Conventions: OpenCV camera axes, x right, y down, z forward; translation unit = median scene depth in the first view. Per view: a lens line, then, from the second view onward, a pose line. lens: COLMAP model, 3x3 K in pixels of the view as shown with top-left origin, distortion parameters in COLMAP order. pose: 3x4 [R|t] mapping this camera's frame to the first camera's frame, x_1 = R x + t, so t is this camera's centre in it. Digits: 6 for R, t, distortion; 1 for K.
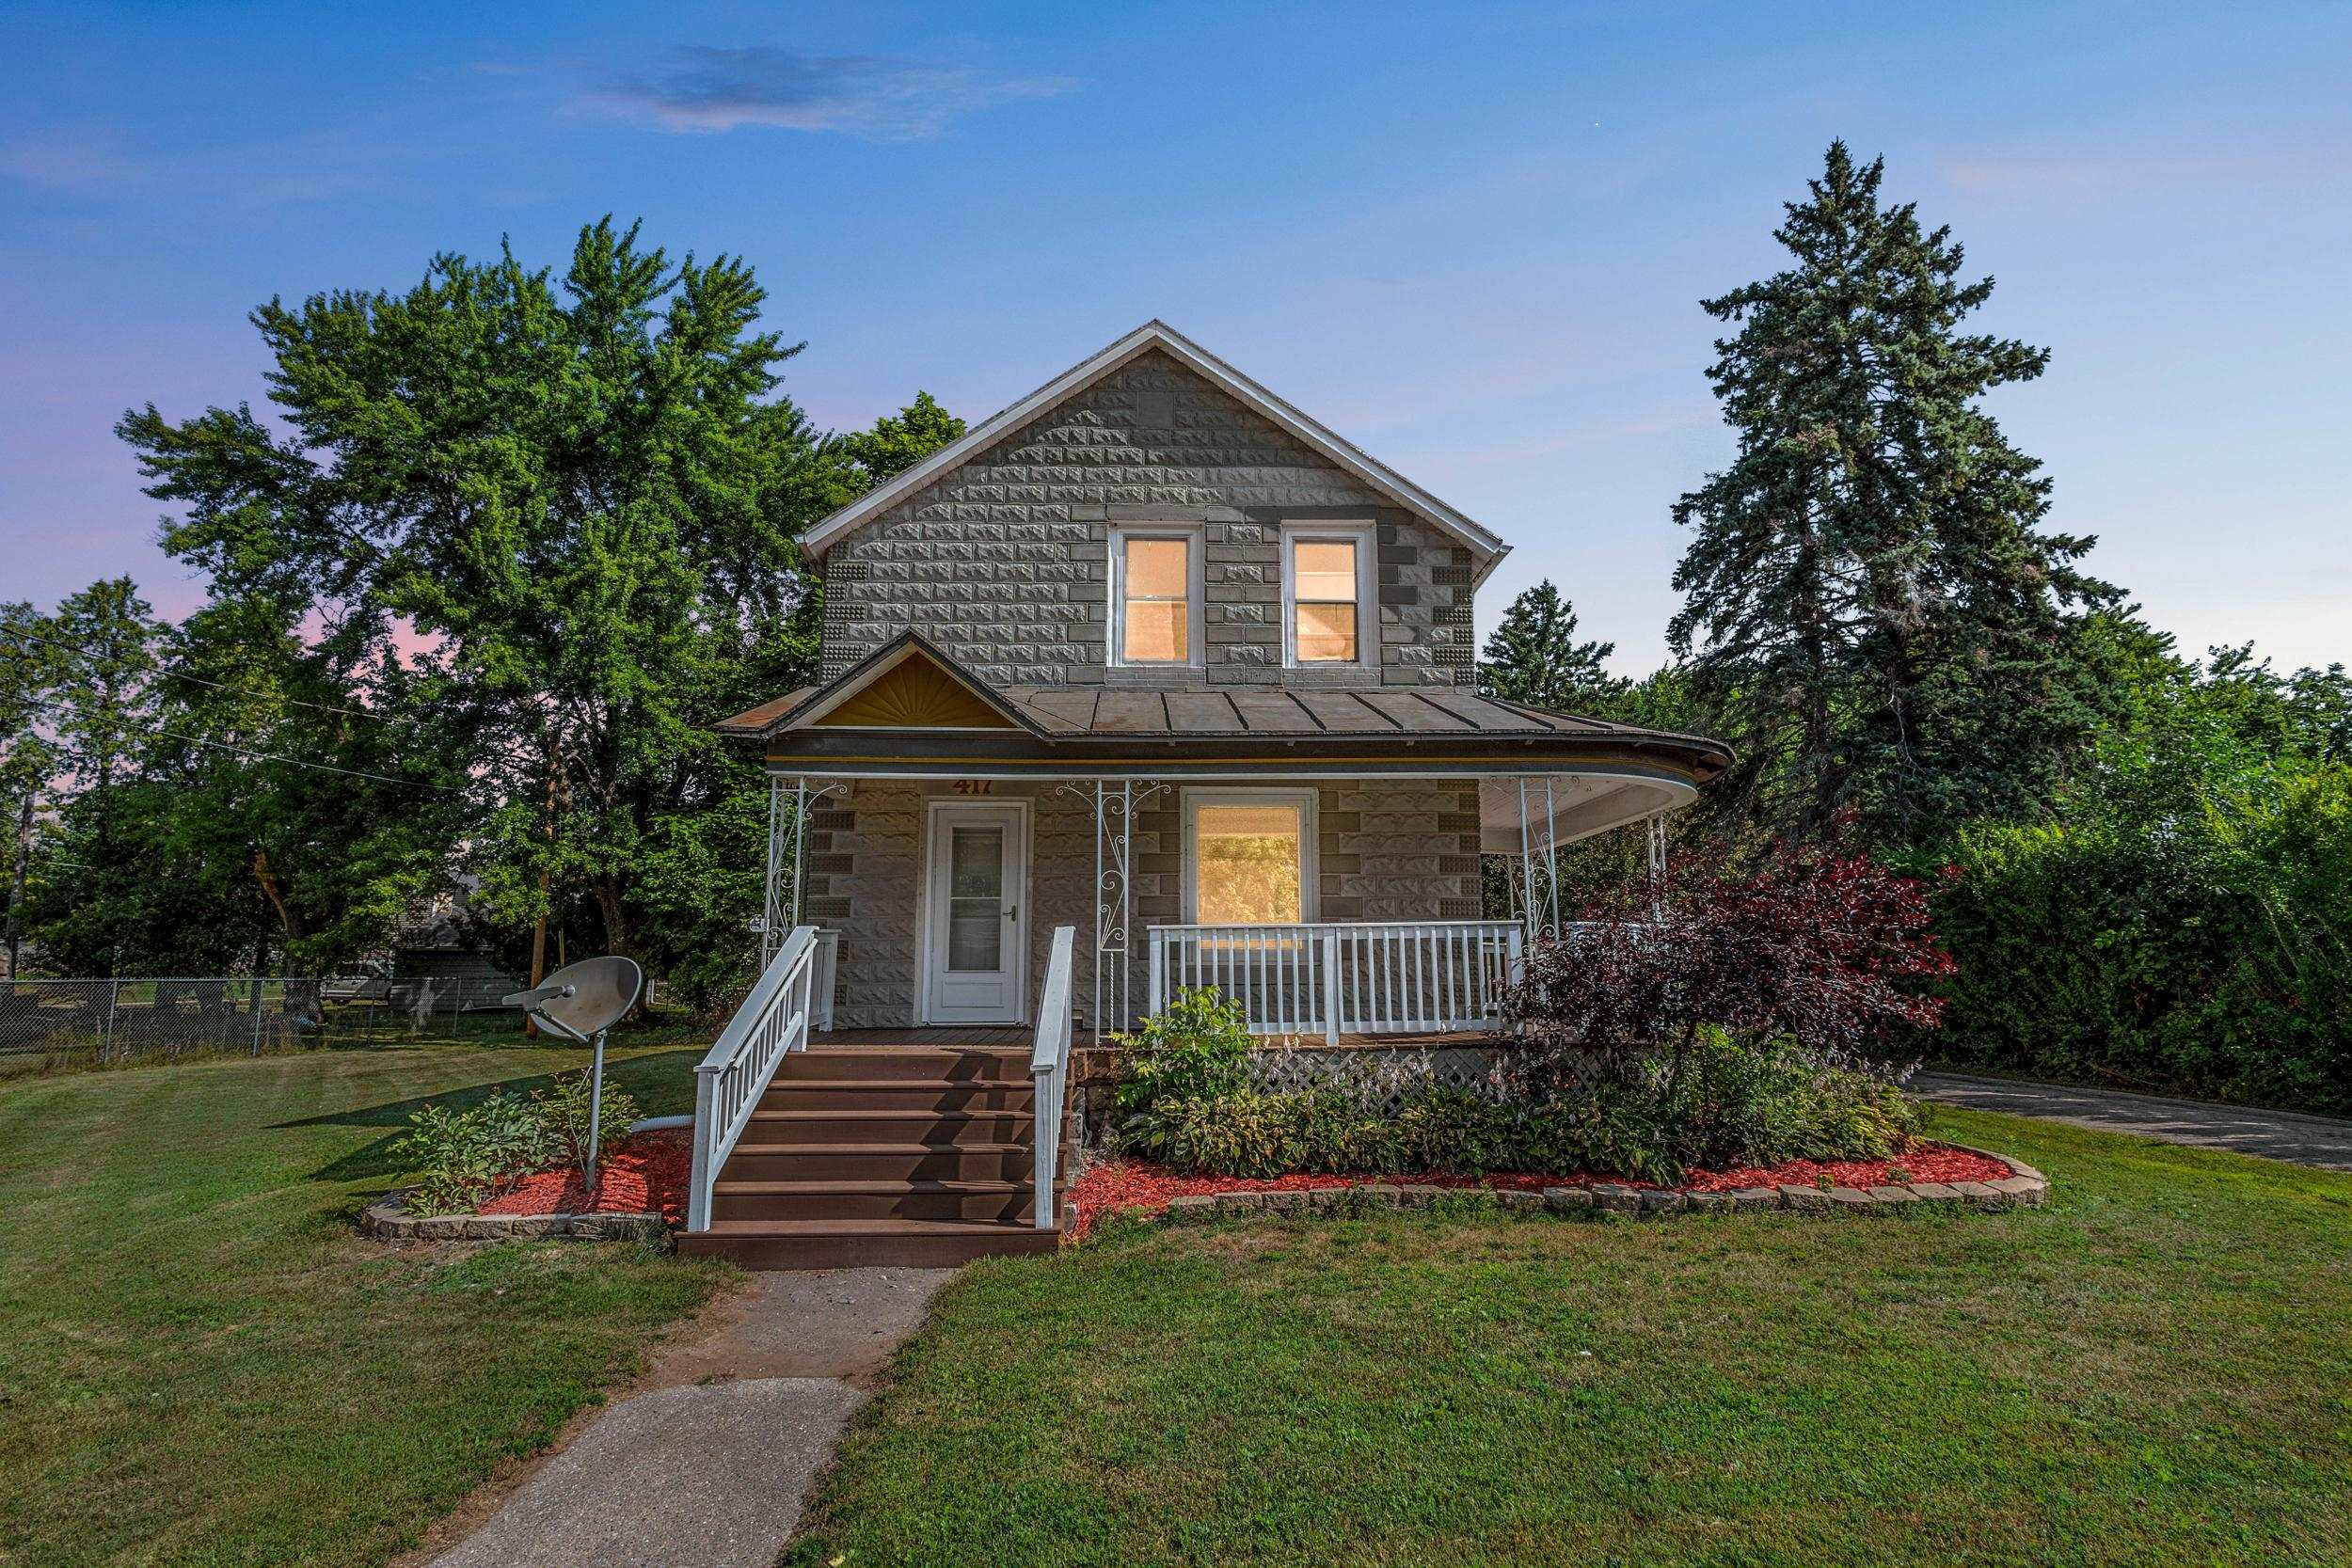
lens RADIAL K [[1073.9, 0, 1149.1], [0, 1073.9, 798.2], [0, 0, 1]] dist [0.007008, 0.000725]
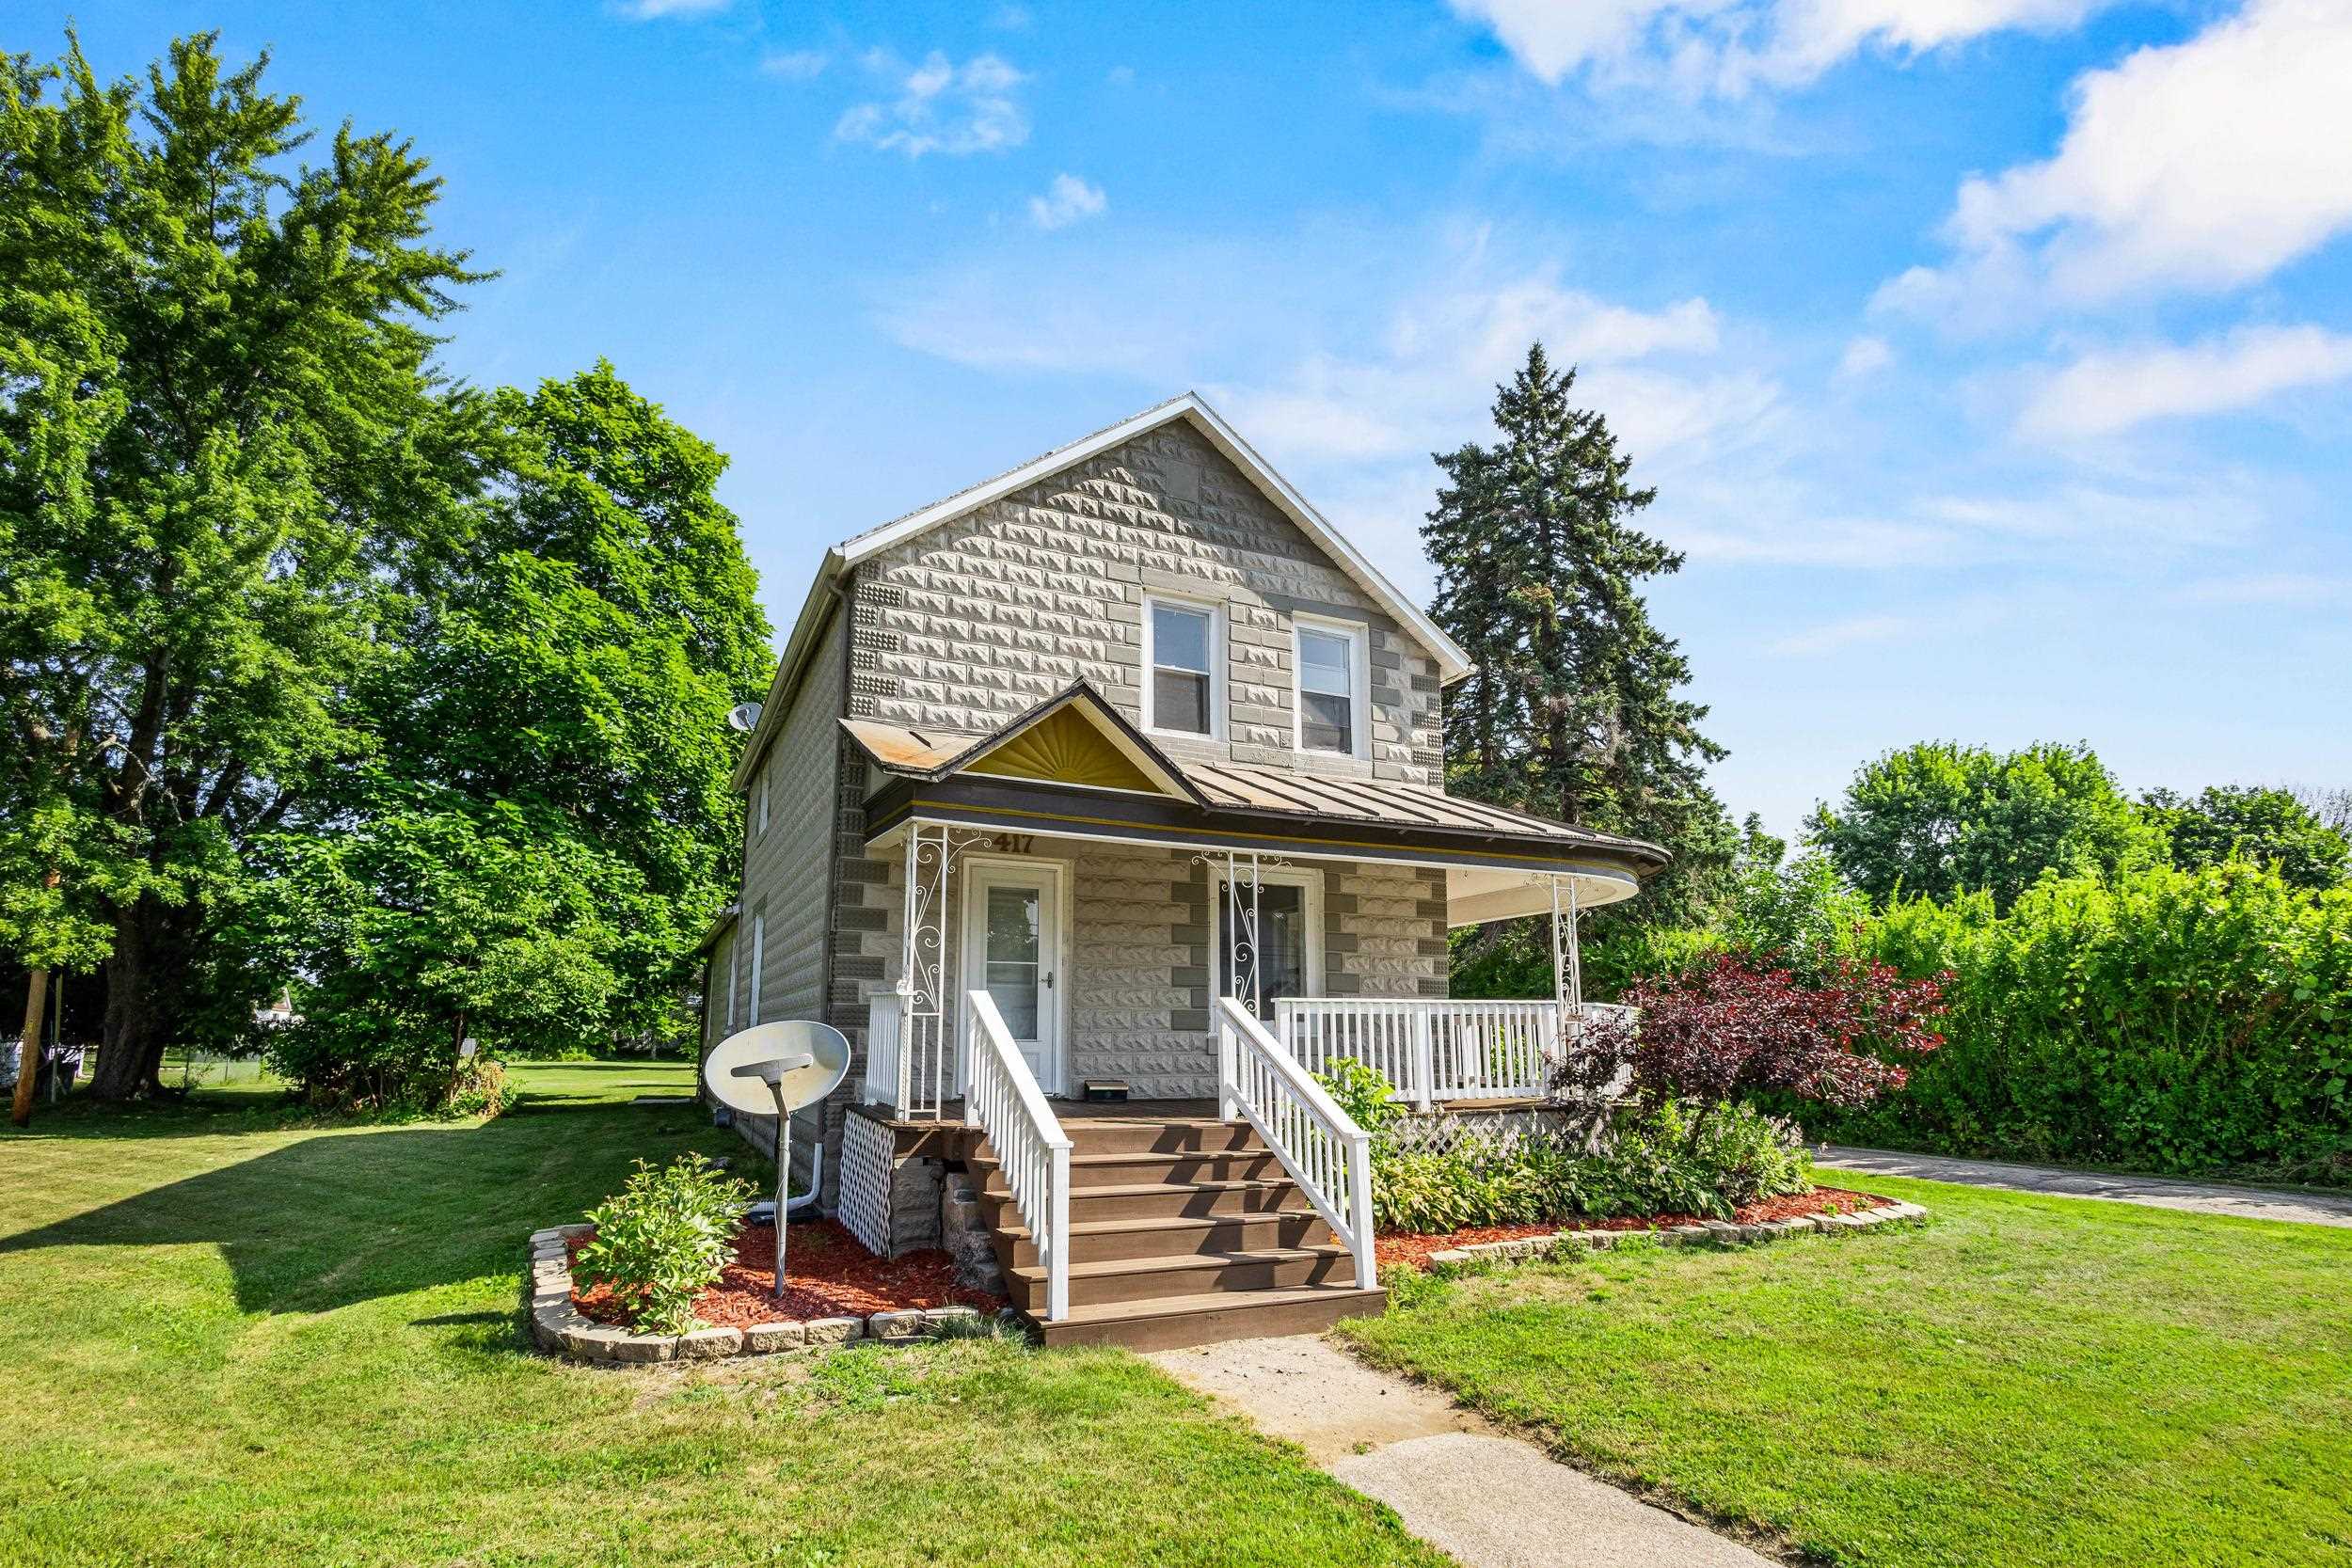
lens RADIAL K [[1114.9, 0, 1130.5], [0, 1114.9, 867.4], [0, 0, 1]] dist [0.003465, 0.000862]
pose [[0.924384, 0.066613, 0.375602, -0.220257], [-0.068745, 0.997604, -0.007739, 0.004914], [-0.375218, -0.018667, 0.926749, 0.027438]]
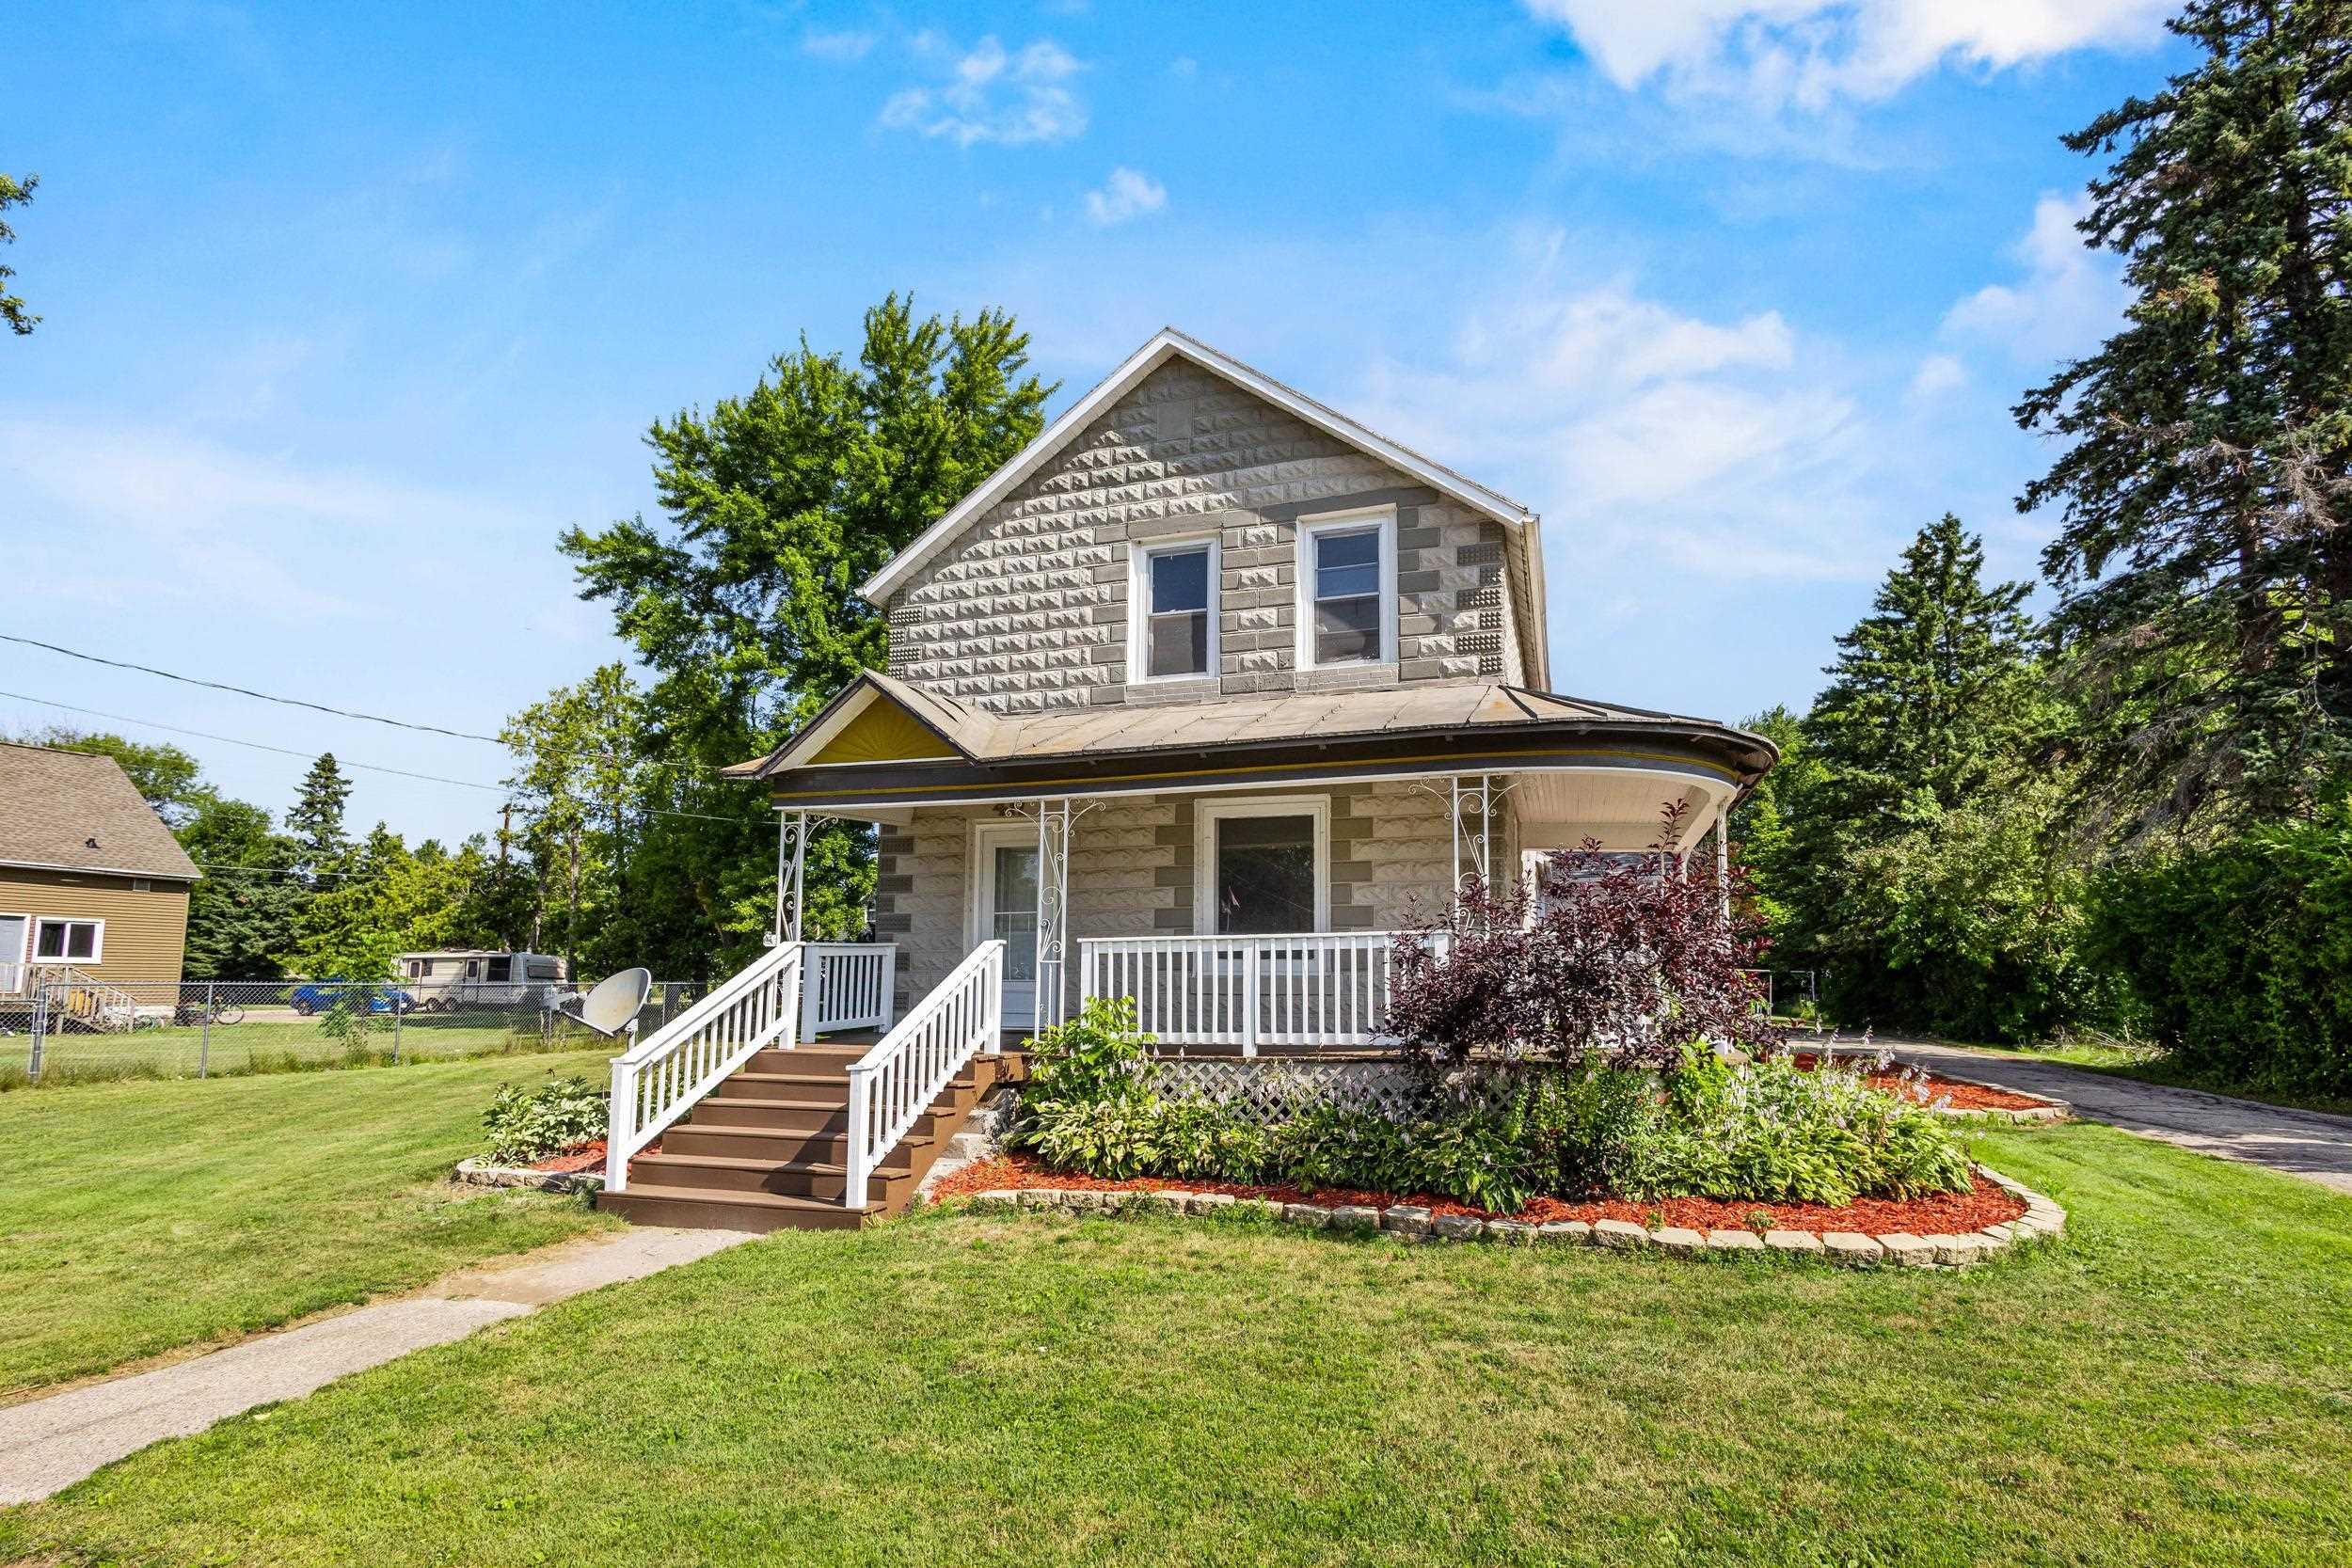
lens RADIAL K [[1088.5, 0, 1214.6], [0, 1088.5, 870.8], [0, 0, 1]] dist [0.005970, 0.000230]
pose [[0.948927, -0.027639, -0.314284, 0.187188], [0.047055, 0.997412, 0.054362, 0.000536], [0.311968, -0.066374, 0.947771, 0.016697]]
